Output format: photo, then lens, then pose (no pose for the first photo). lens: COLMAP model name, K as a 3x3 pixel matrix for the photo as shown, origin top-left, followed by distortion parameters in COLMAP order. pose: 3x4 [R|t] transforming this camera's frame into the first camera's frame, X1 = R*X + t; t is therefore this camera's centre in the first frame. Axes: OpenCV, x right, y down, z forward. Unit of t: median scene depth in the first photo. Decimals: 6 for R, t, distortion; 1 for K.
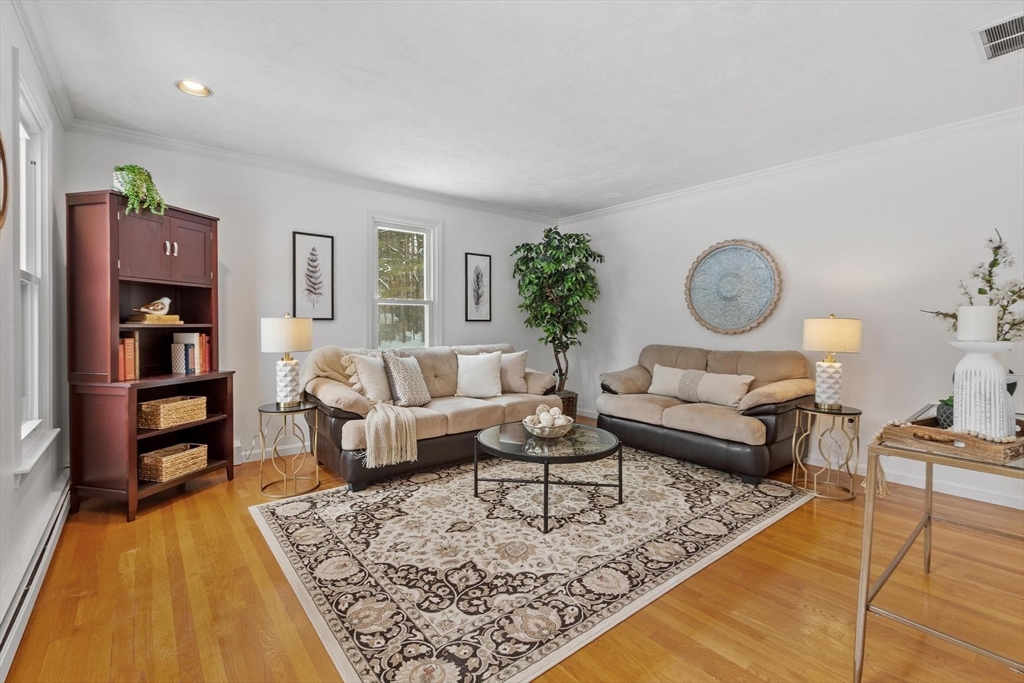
lens RADIAL K [[457.5, 0, 490.3], [0, 457.5, 327.3], [0, 0, 1]] dist [-0.003229, -0.000345]
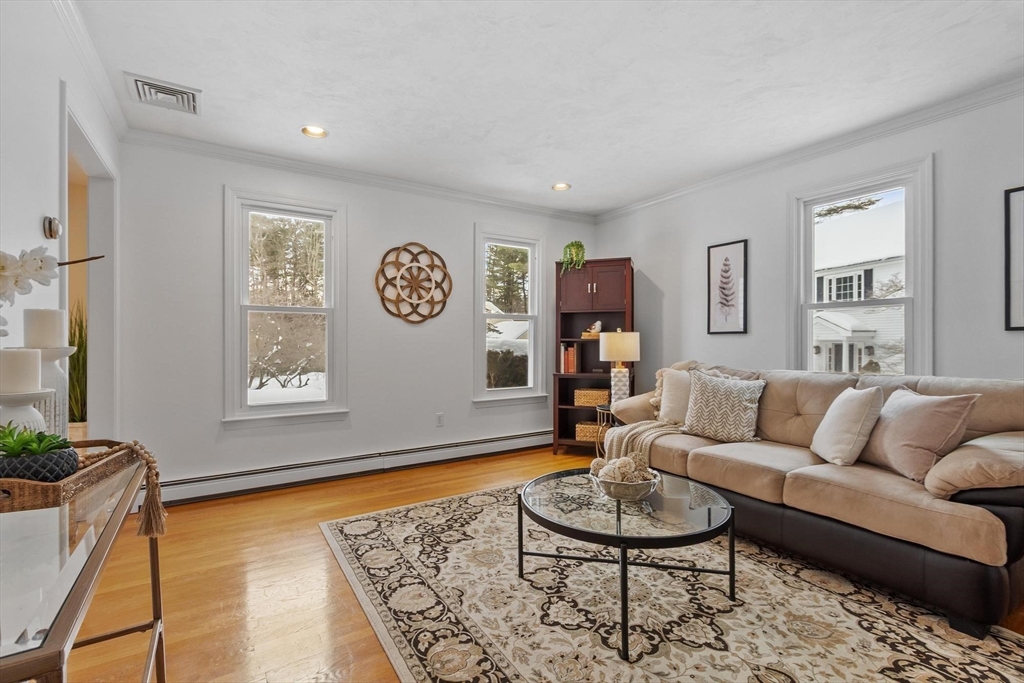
lens RADIAL K [[457.5, 0, 511.4], [0, 457.5, 342.3], [0, 0, 1]] dist [-0.003229, -0.000345]
pose [[-0.096014, 0.003837, -0.995373, 1.081244], [-0.005046, 0.999978, 0.004341, -0.000239], [0.995367, 0.005440, -0.095992, 1.163216]]
